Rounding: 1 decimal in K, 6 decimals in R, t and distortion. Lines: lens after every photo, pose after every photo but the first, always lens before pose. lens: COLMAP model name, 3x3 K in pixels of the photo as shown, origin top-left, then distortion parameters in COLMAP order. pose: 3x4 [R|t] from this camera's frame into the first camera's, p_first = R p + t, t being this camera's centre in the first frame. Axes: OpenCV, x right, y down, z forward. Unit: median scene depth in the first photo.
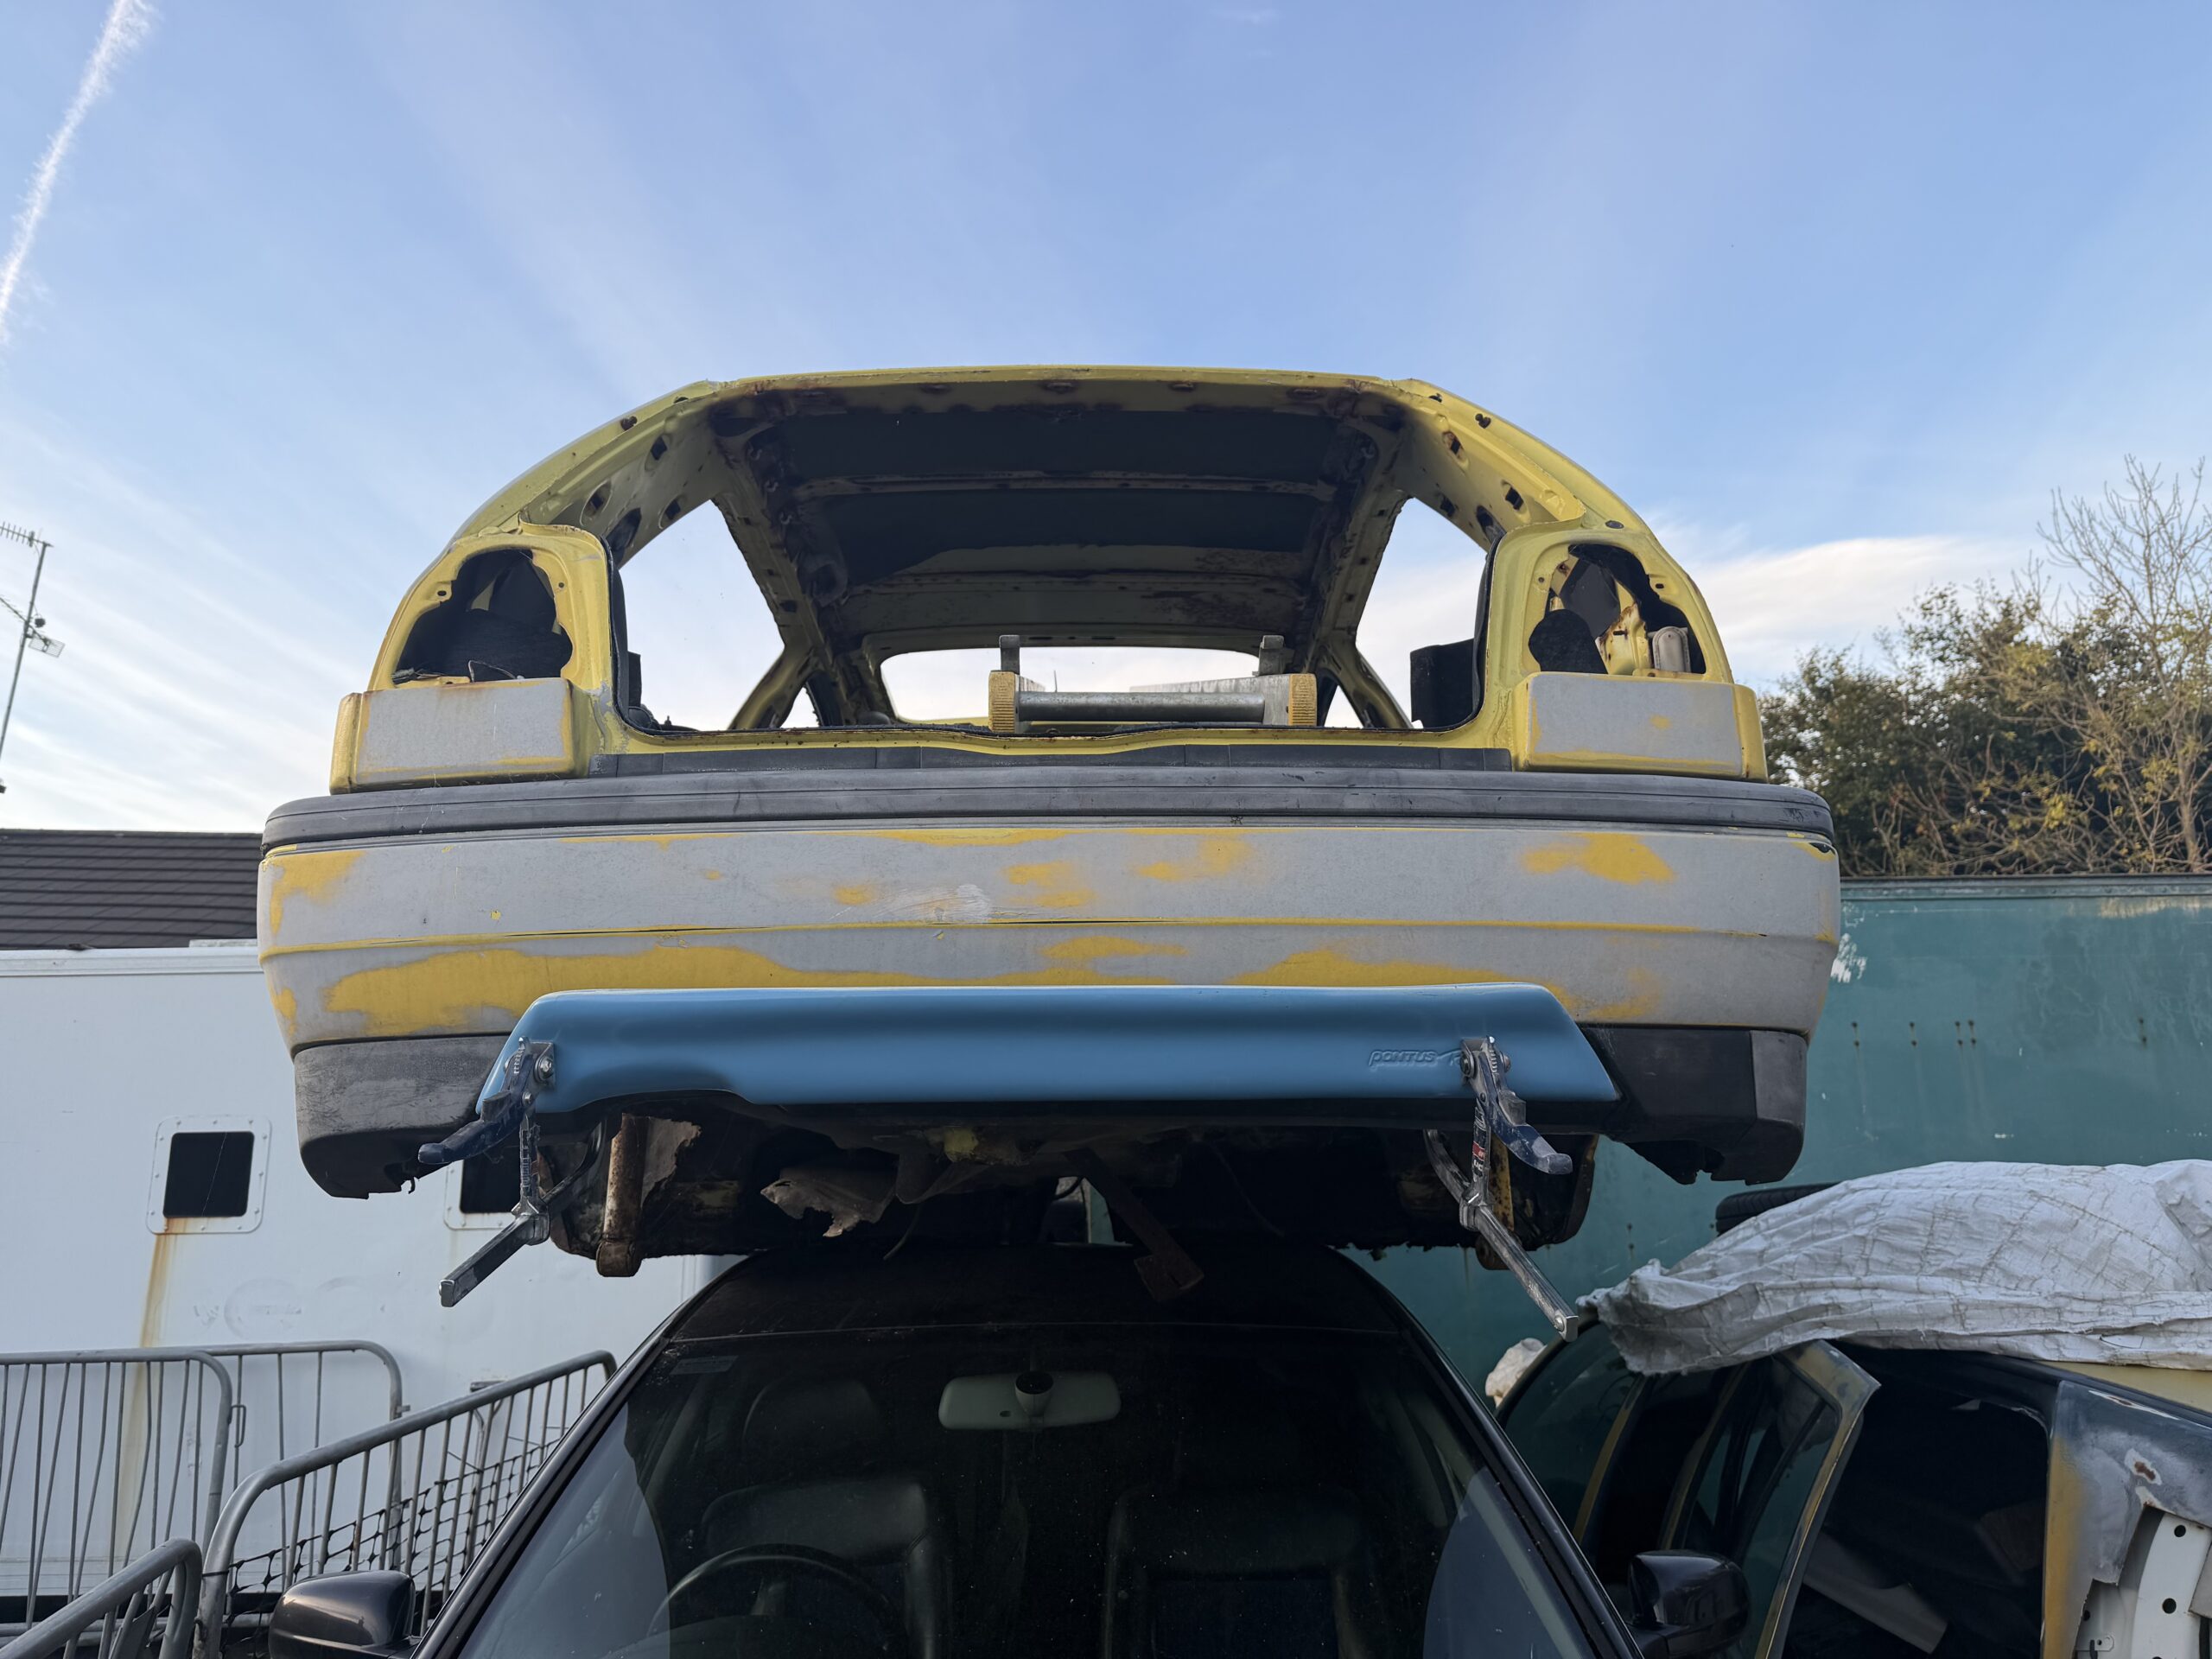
lens RADIAL K [[1573.8, 0, 1106.0], [0, 1573.8, 829.5], [0, 0, 1]] dist [0.083111, -0.115937]
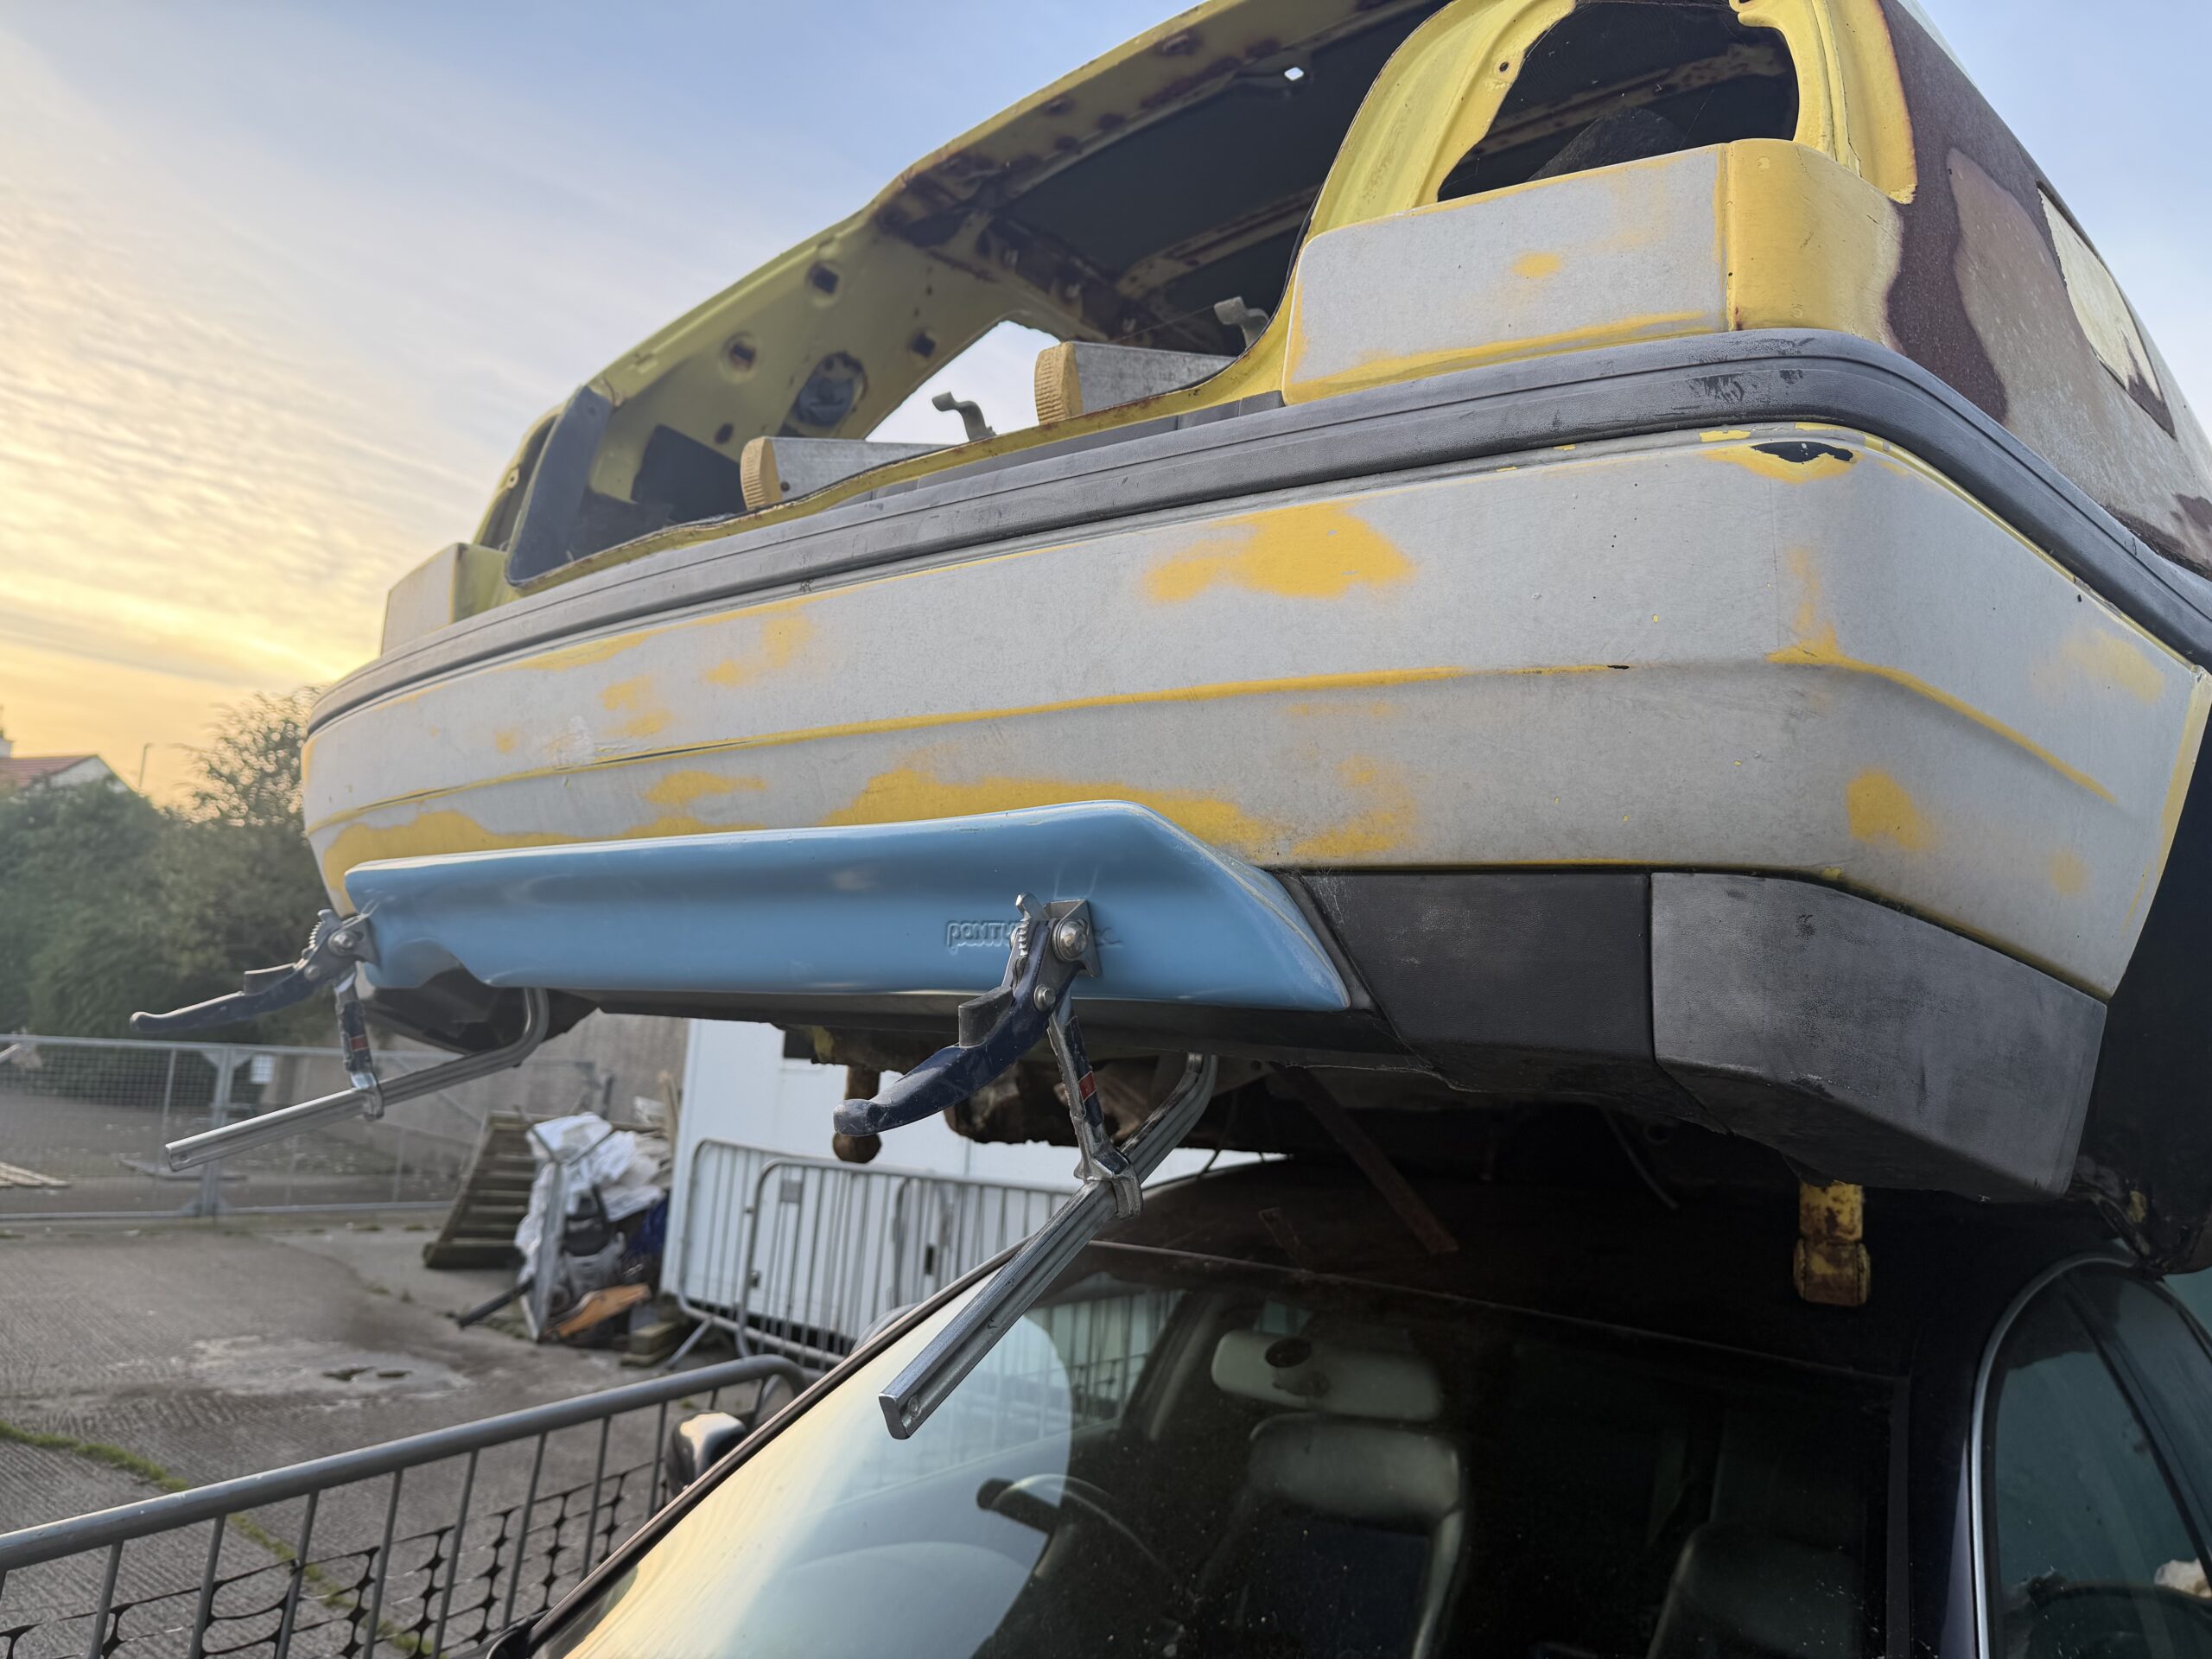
lens RADIAL K [[1573.8, 0, 1106.0], [0, 1573.8, 829.5], [0, 0, 1]] dist [0.083111, -0.115937]
pose [[0.735704, -0.043838, -0.675883, 0.612018], [0.090106, 0.995368, 0.033521, 0.084347], [0.671283, -0.085563, 0.736246, 0.554150]]
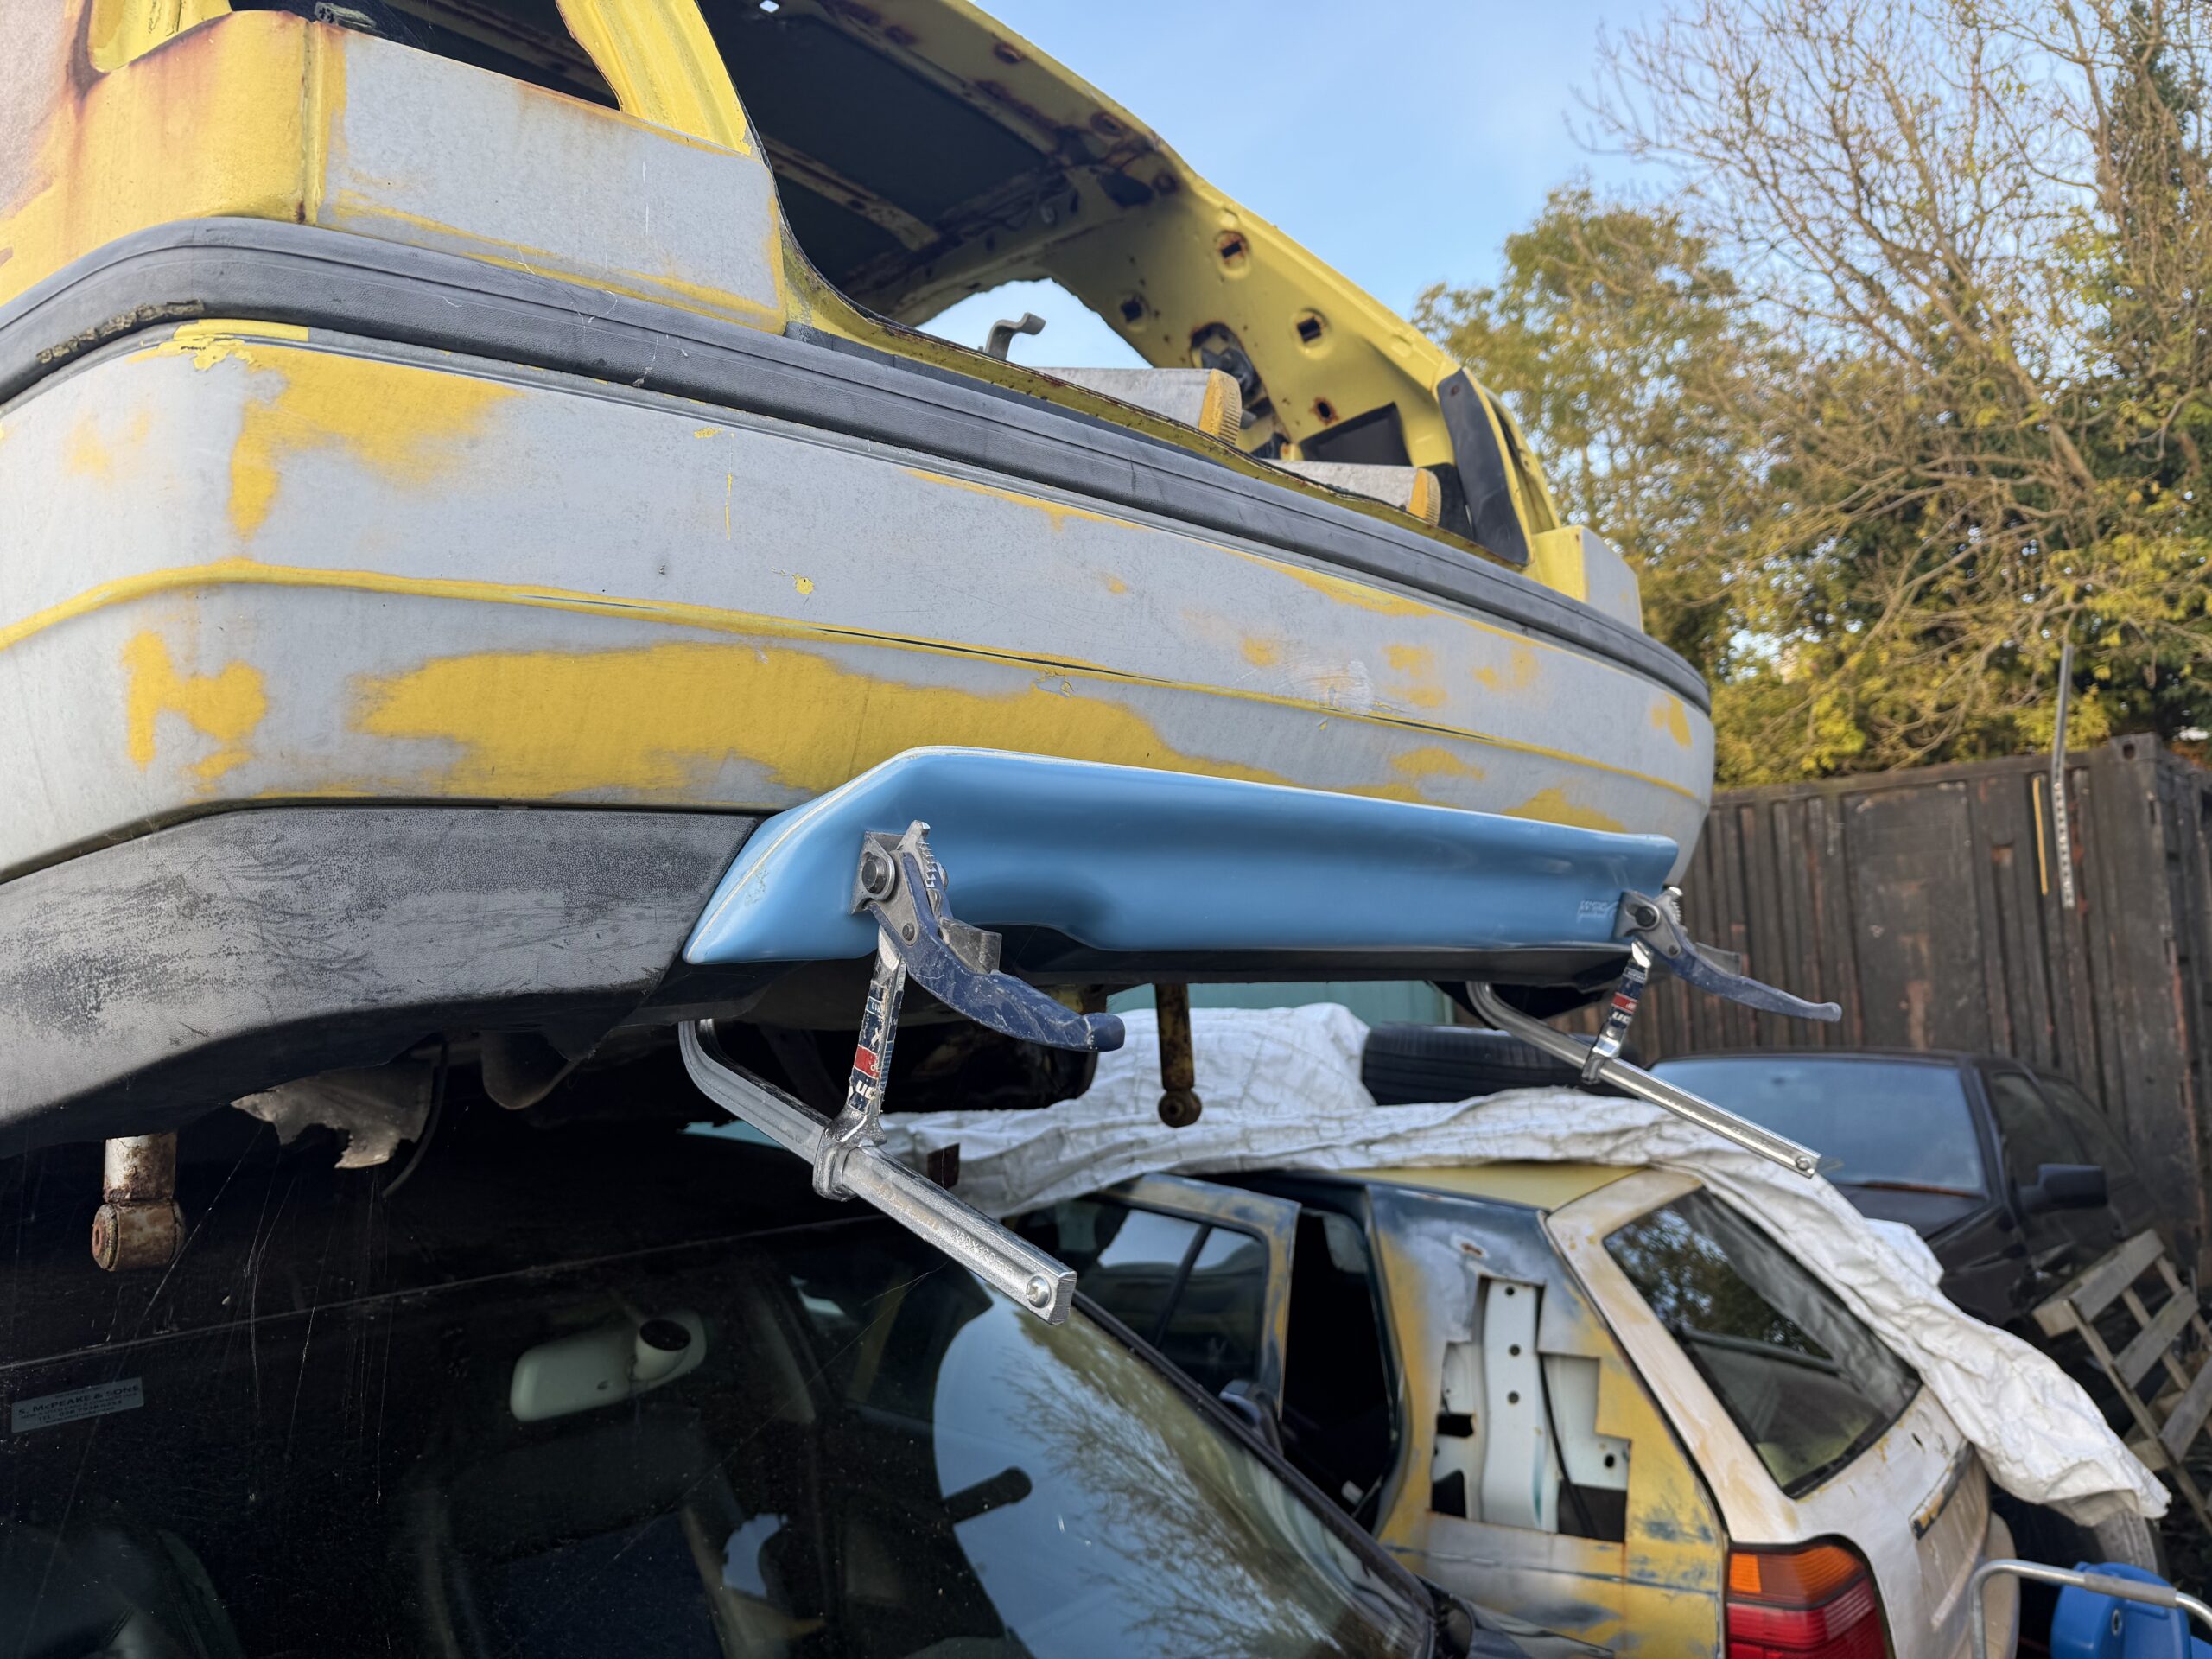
lens RADIAL K [[1573.8, 0, 1106.0], [0, 1573.8, 829.5], [0, 0, 1]] dist [0.083111, -0.115937]
pose [[0.664504, 0.064434, 0.744502, -0.675707], [-0.126452, 0.991604, 0.027045, 0.102999], [-0.736508, -0.112116, 0.667072, 0.554624]]
